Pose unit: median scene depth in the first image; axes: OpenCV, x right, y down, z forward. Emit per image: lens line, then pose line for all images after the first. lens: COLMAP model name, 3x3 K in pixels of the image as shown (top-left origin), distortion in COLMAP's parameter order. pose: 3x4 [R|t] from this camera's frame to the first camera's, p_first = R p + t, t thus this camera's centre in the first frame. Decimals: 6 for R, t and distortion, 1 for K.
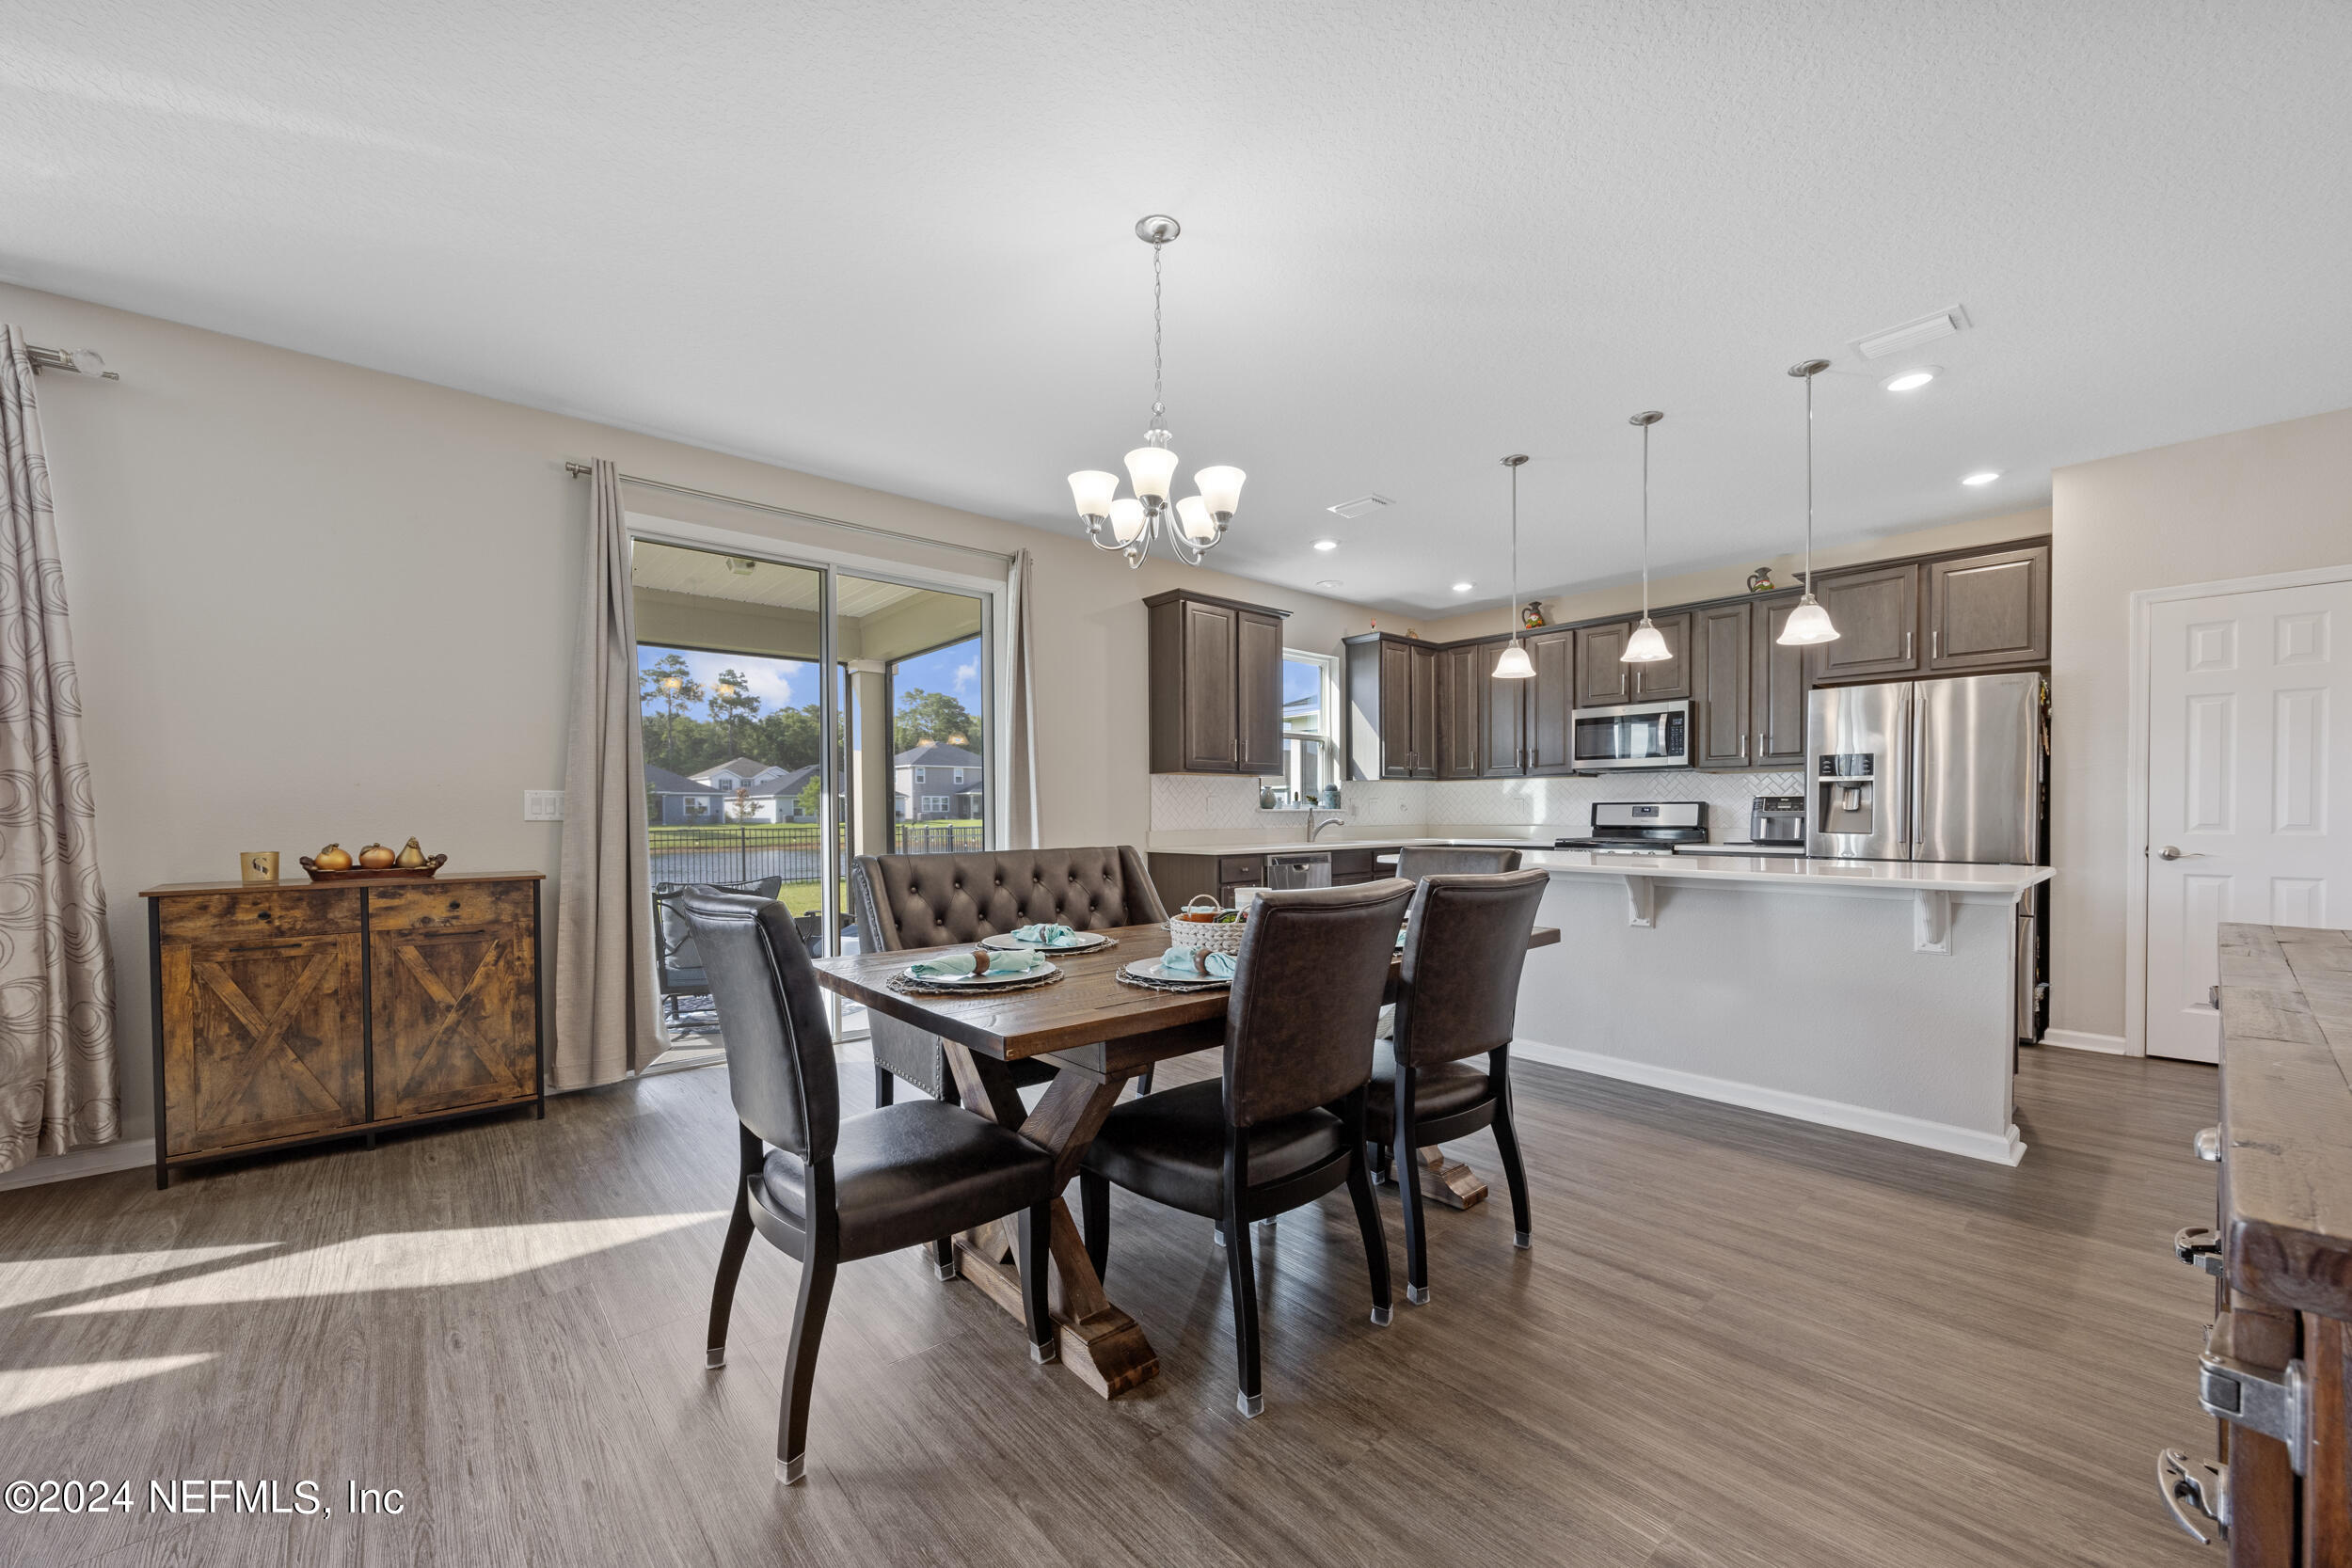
lens RADIAL K [[895.3, 0, 1186.1], [0, 895.3, 820.7], [0, 0, 1]] dist [-0.002569, -0.000264]
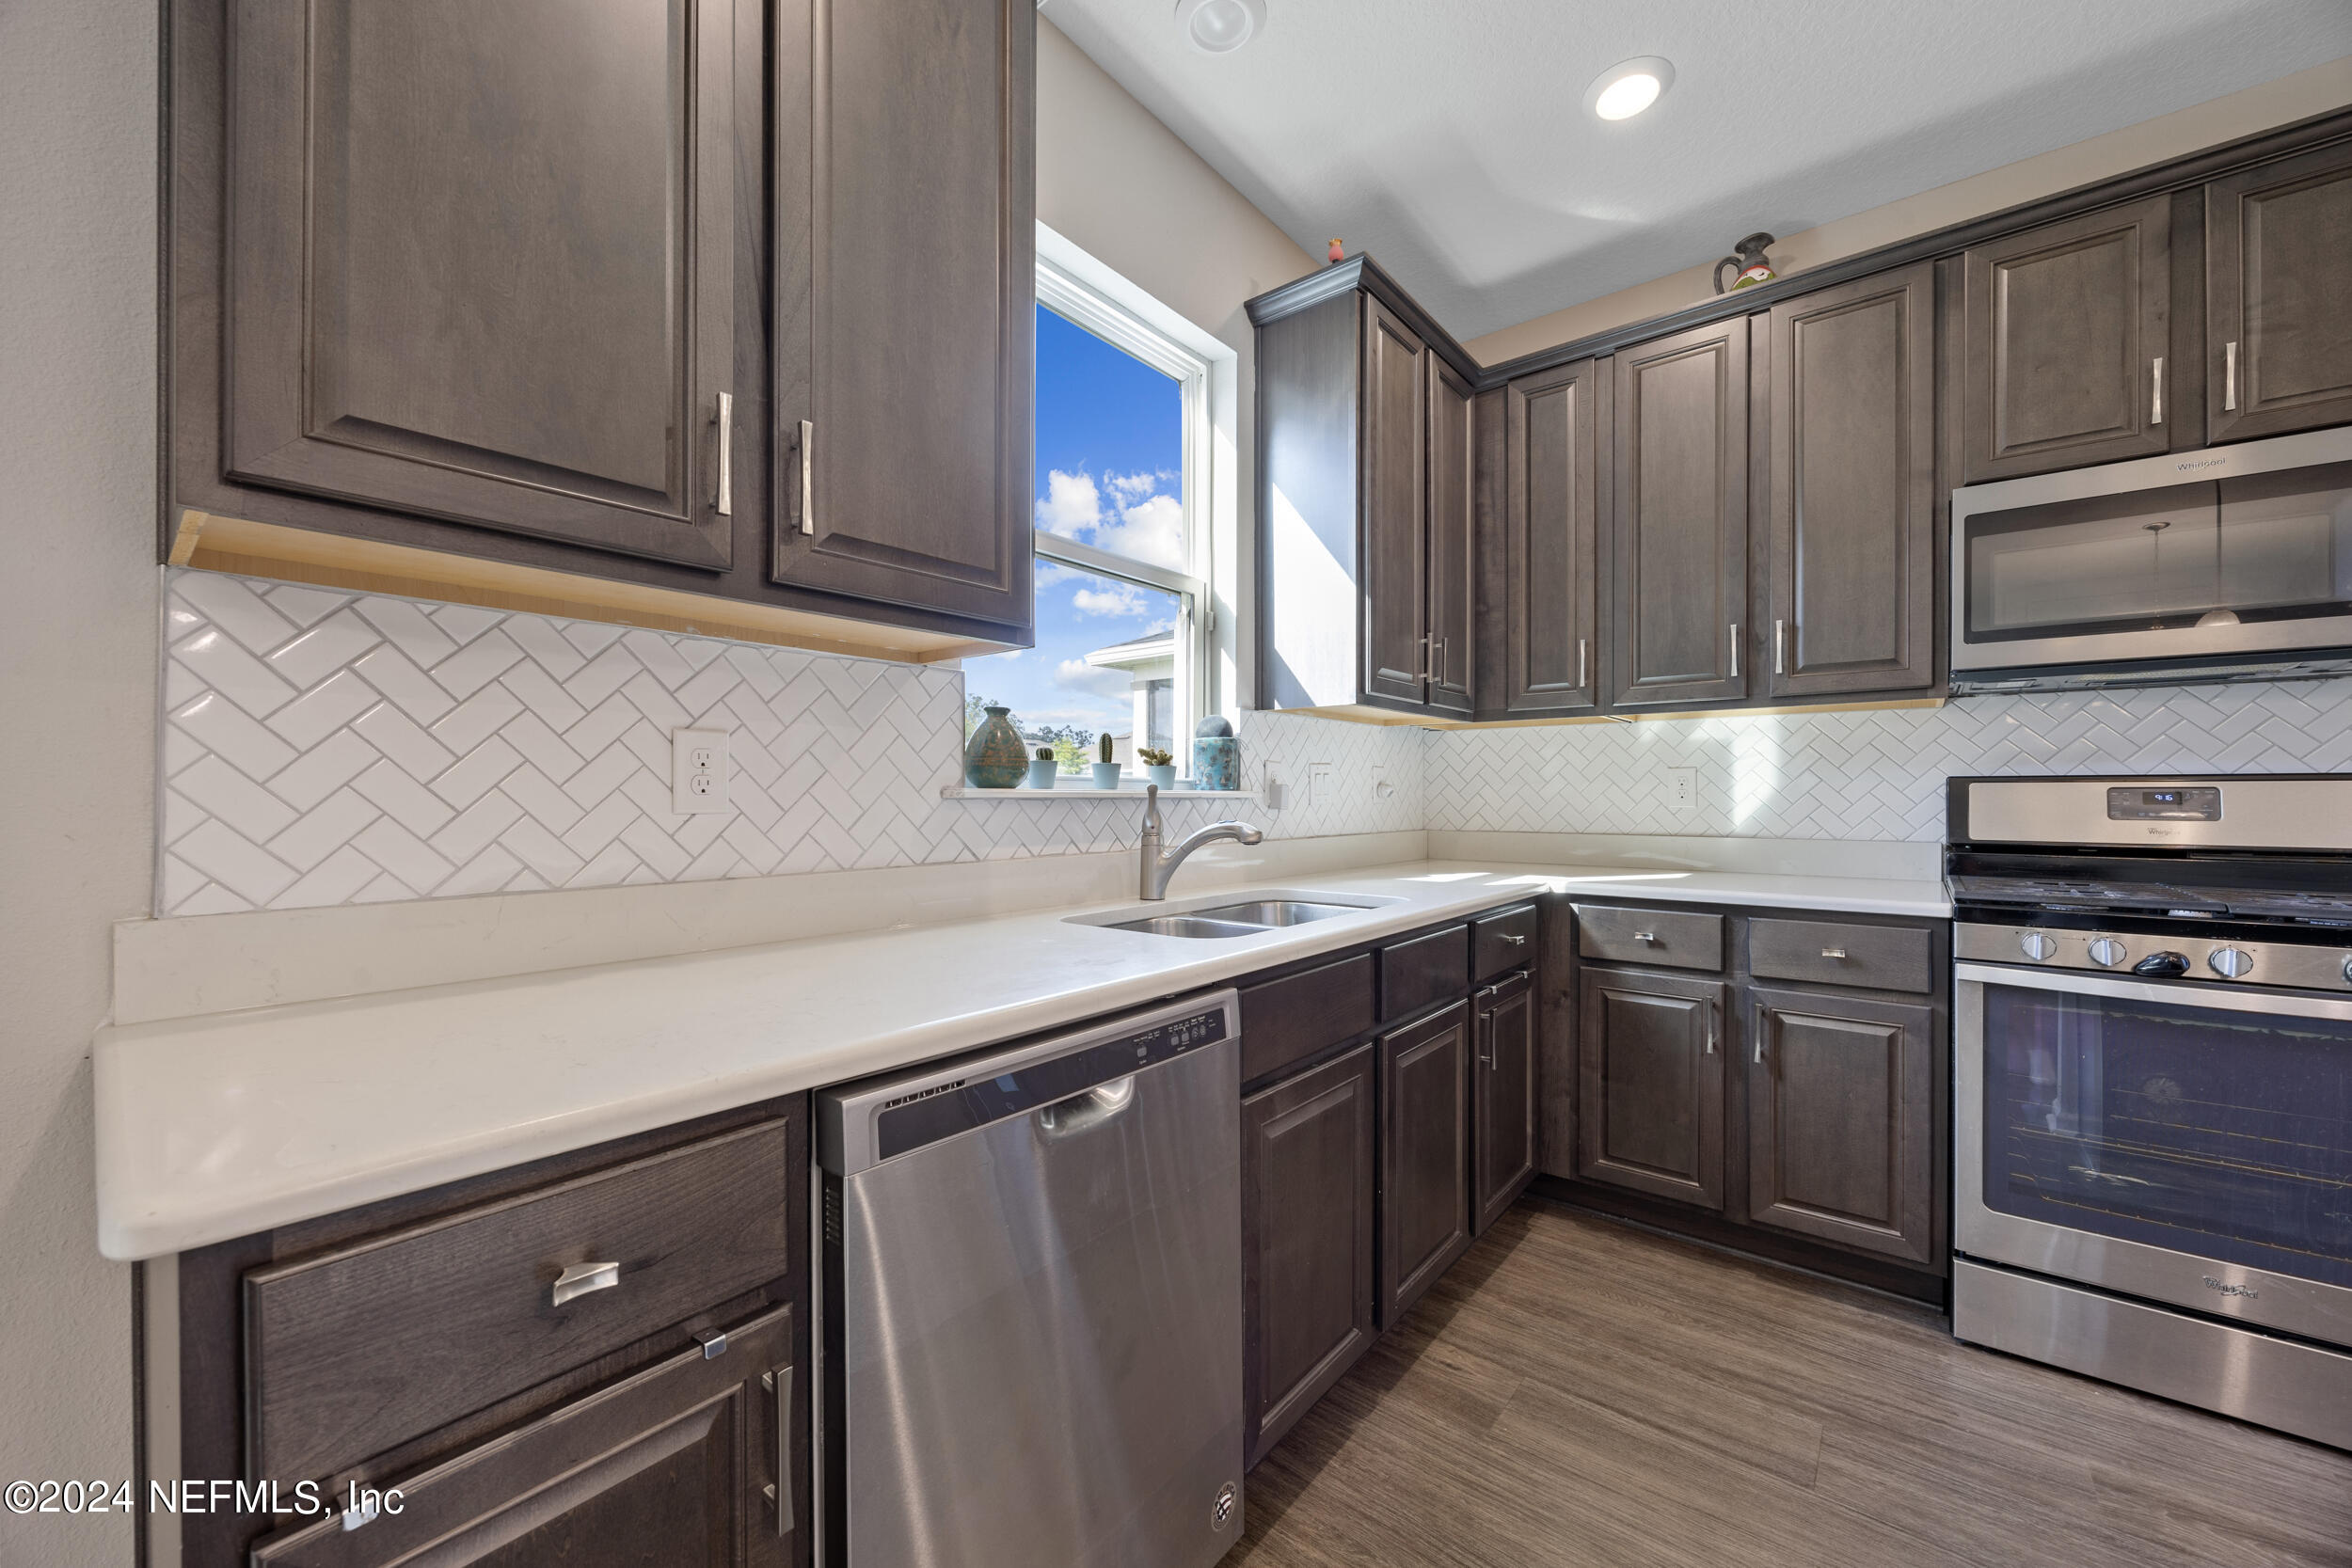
lens RADIAL K [[895.3, 0, 1186.0], [0, 895.3, 796.1], [0, 0, 1]] dist [-0.002569, -0.000264]
pose [[0.986420, 0.004409, 0.164185, 0.168627], [-0.002804, 0.999946, -0.010006, -0.013532], [-0.164220, 0.009410, 0.986379, 1.170875]]
